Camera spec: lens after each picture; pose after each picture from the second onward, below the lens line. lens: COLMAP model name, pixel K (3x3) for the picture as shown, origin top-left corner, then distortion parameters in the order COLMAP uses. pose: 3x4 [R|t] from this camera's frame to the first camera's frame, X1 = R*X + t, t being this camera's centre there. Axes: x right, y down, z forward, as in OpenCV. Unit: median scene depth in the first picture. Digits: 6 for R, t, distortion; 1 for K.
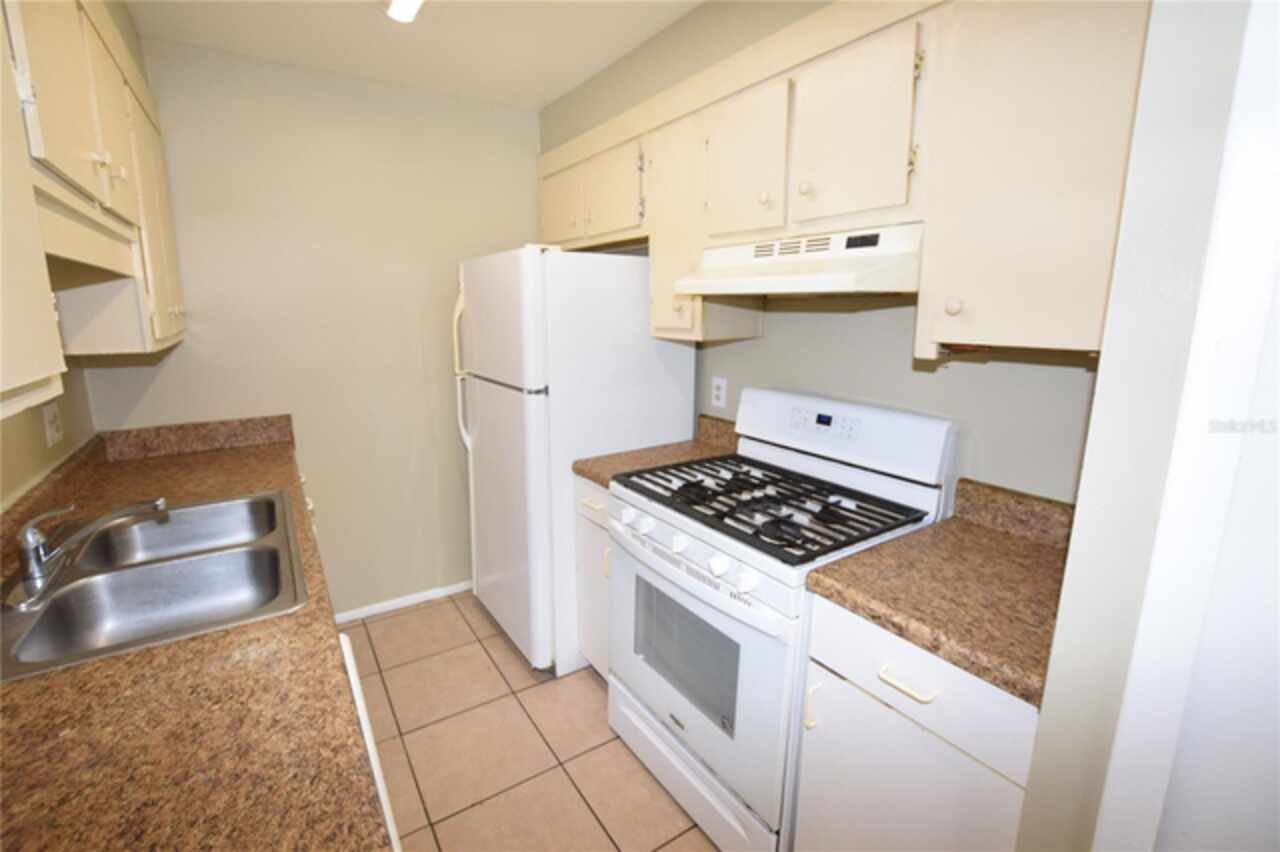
lens RADIAL K [[564.2, 0, 633.0], [0, 564.2, 415.3], [0, 0, 1]] dist [-0.030687, 0.004979]
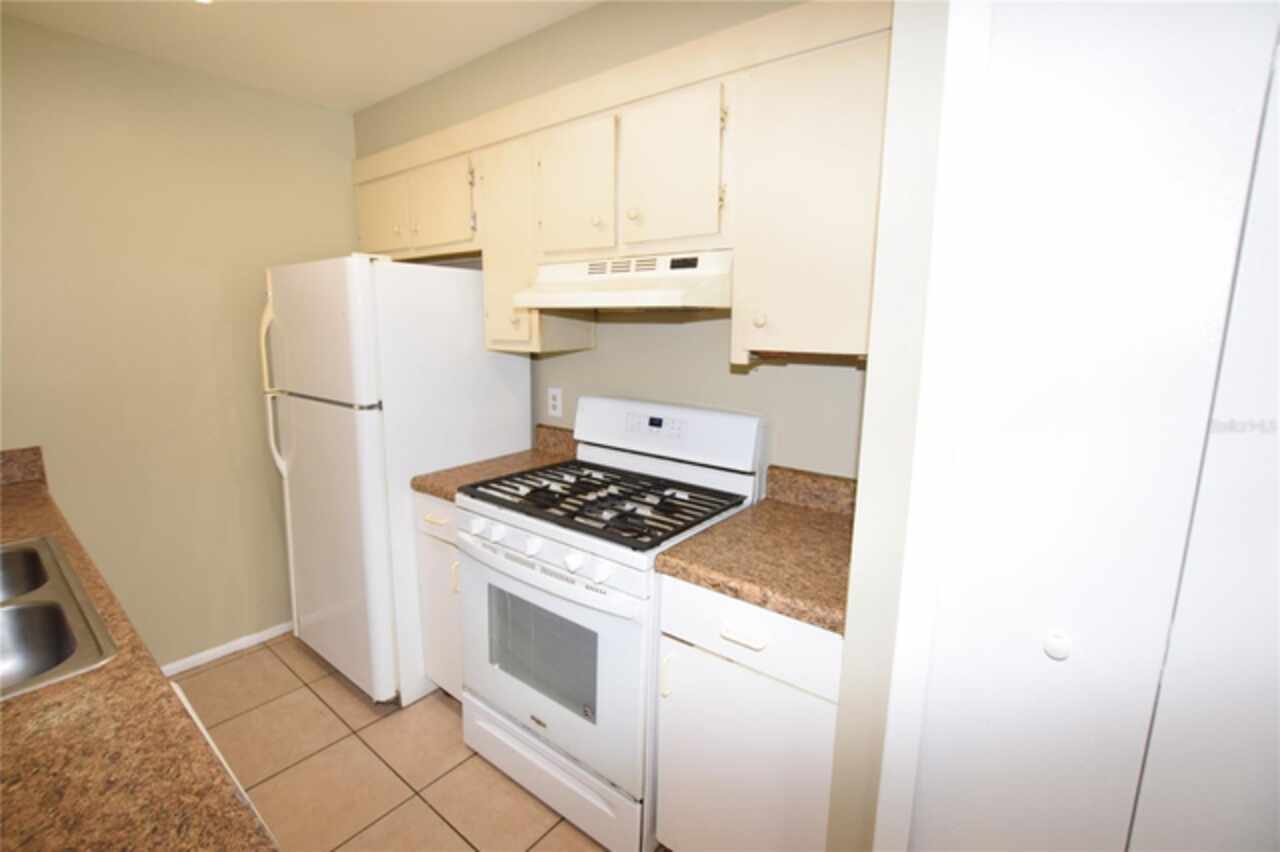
lens RADIAL K [[564.2, 0, 631.4], [0, 564.2, 414.3], [0, 0, 1]] dist [-0.030687, 0.004979]
pose [[0.950445, -0.040115, 0.308293, -0.053699], [0.048824, 0.998595, -0.020585, 0.014841], [-0.307034, 0.034616, 0.951069, -0.047630]]
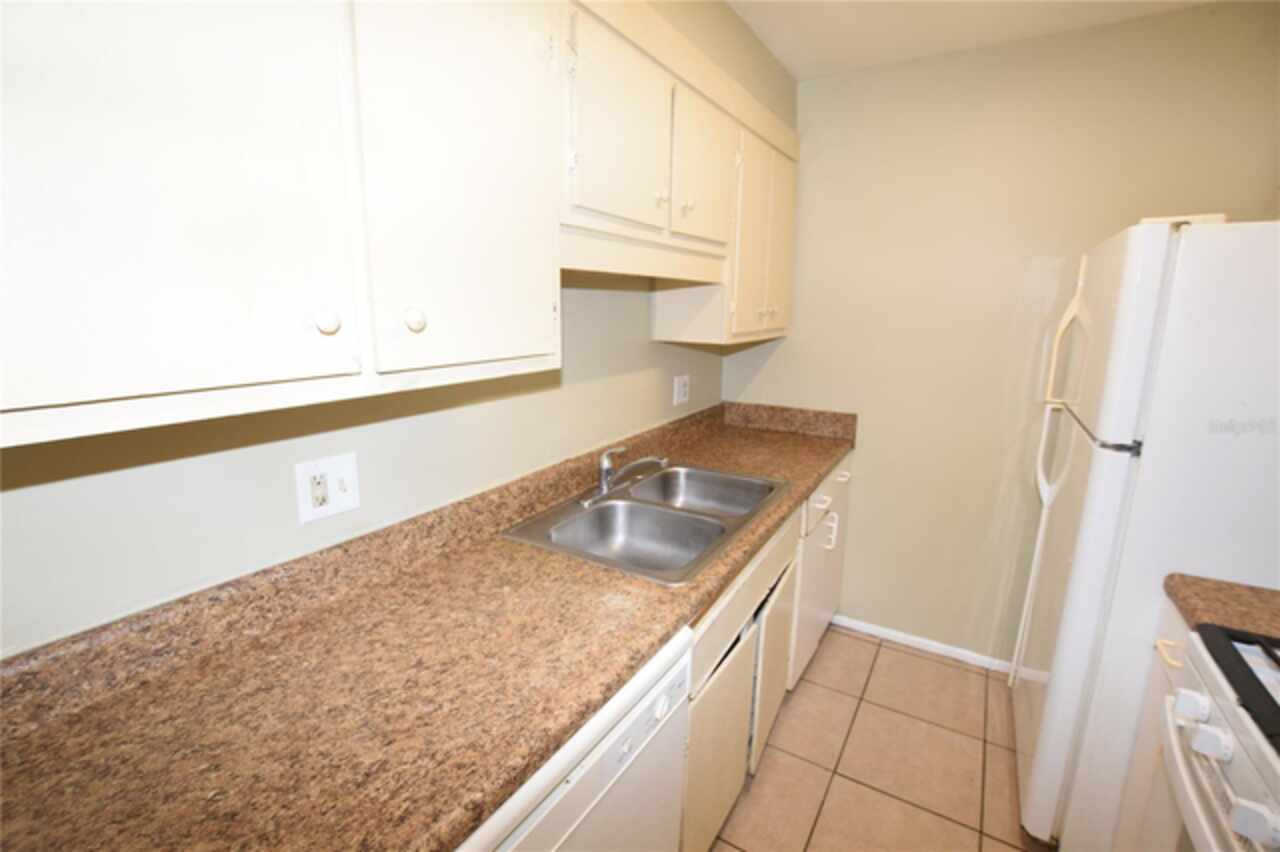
lens RADIAL K [[564.2, 0, 635.0], [0, 564.2, 415.4], [0, 0, 1]] dist [-0.030687, 0.004979]
pose [[0.417832, 0.176542, -0.891207, 0.203157], [-0.179591, 0.977632, 0.109464, -0.060092], [0.890597, 0.114315, 0.440191, 0.281674]]
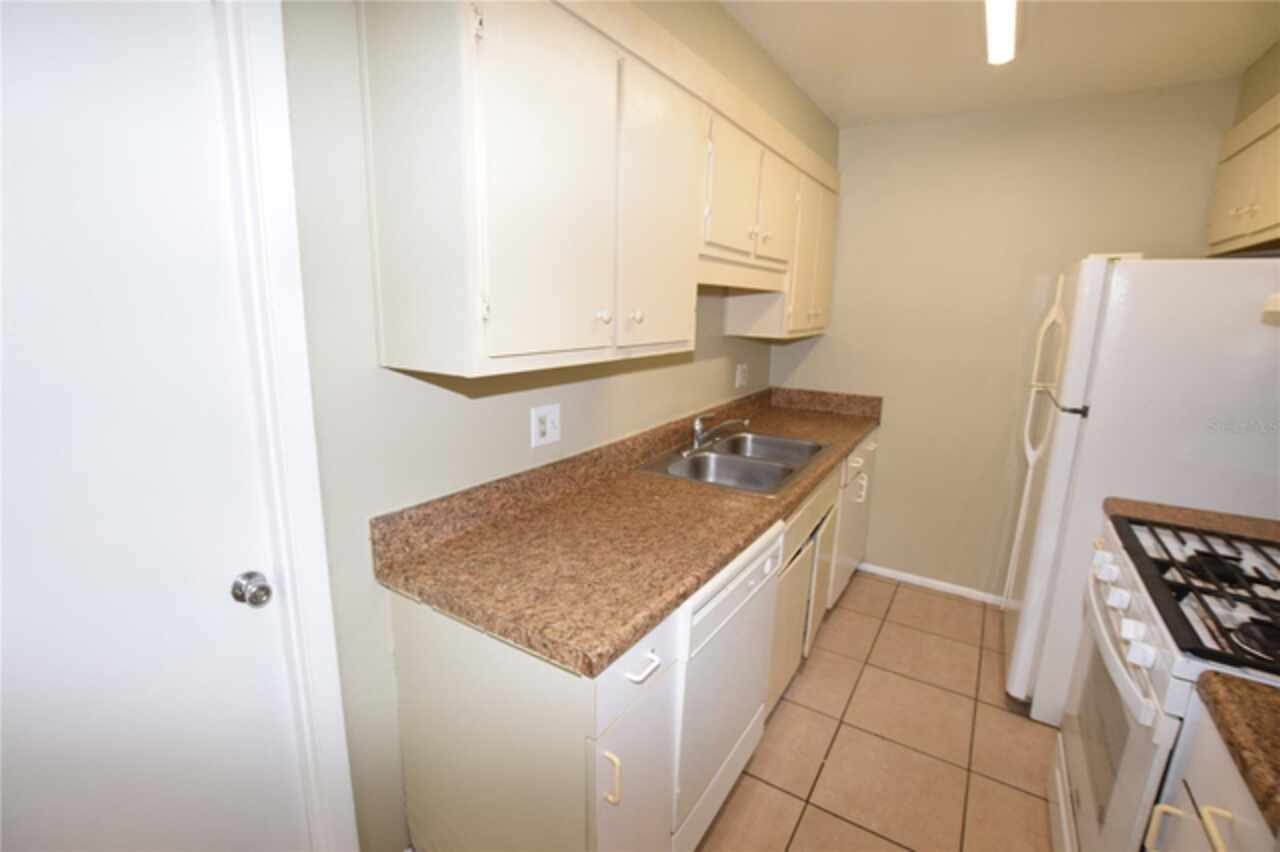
lens RADIAL K [[564.2, 0, 636.3], [0, 564.2, 415.2], [0, 0, 1]] dist [-0.030687, 0.004979]
pose [[0.403415, 0.184127, -0.896300, 0.469781], [-0.193138, 0.974610, 0.113285, 0.001151], [0.894402, 0.127409, 0.428734, -0.059766]]
